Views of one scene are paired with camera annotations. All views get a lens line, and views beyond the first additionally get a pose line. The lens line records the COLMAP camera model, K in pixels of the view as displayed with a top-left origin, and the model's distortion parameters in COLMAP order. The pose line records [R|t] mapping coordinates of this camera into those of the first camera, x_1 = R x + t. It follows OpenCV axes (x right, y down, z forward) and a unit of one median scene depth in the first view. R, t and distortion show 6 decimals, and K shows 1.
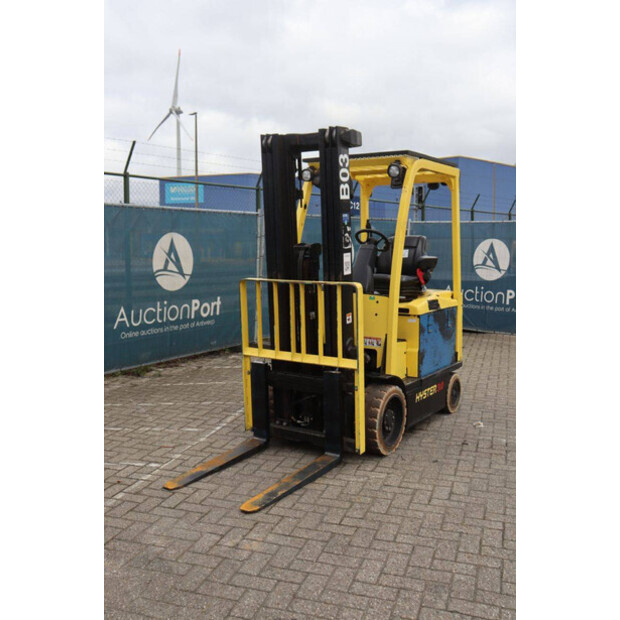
lens RADIAL K [[653.3, 0, 310.0], [0, 653.3, 310.0], [0, 0, 1]] dist [-0.061765, 0.033205]
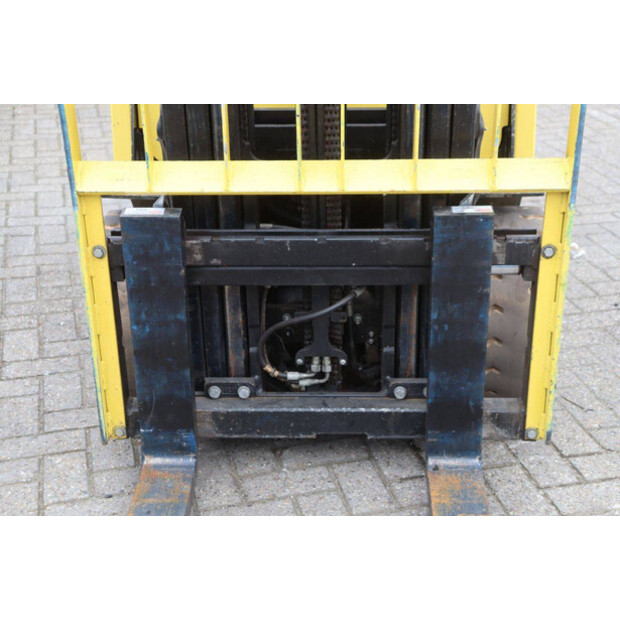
lens RADIAL K [[1059.0, 0, 308.9], [0, 1059.0, 307.4], [0, 0, 1]] dist [0.195522, 0.081833]
pose [[0.854191, -0.223999, 0.469237, -0.245737], [0.074364, 0.945799, 0.316123, -0.019020], [-0.514615, -0.235135, 0.824550, 0.602806]]
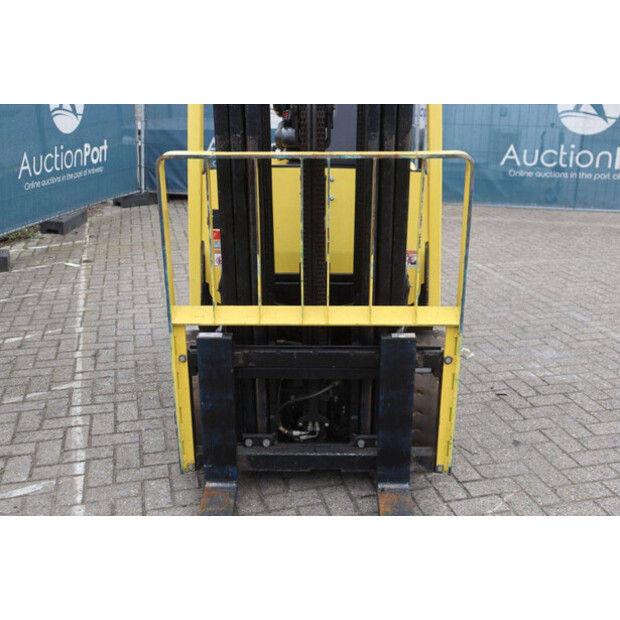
lens RADIAL K [[714.8, 0, 310.0], [0, 714.8, 310.0], [0, 0, 1]] dist [-0.020771, 0.038534]
pose [[0.847841, -0.169768, 0.502339, -0.278951], [0.063056, 0.972919, 0.222378, -0.047370], [-0.526488, -0.156866, 0.835586, 0.556314]]
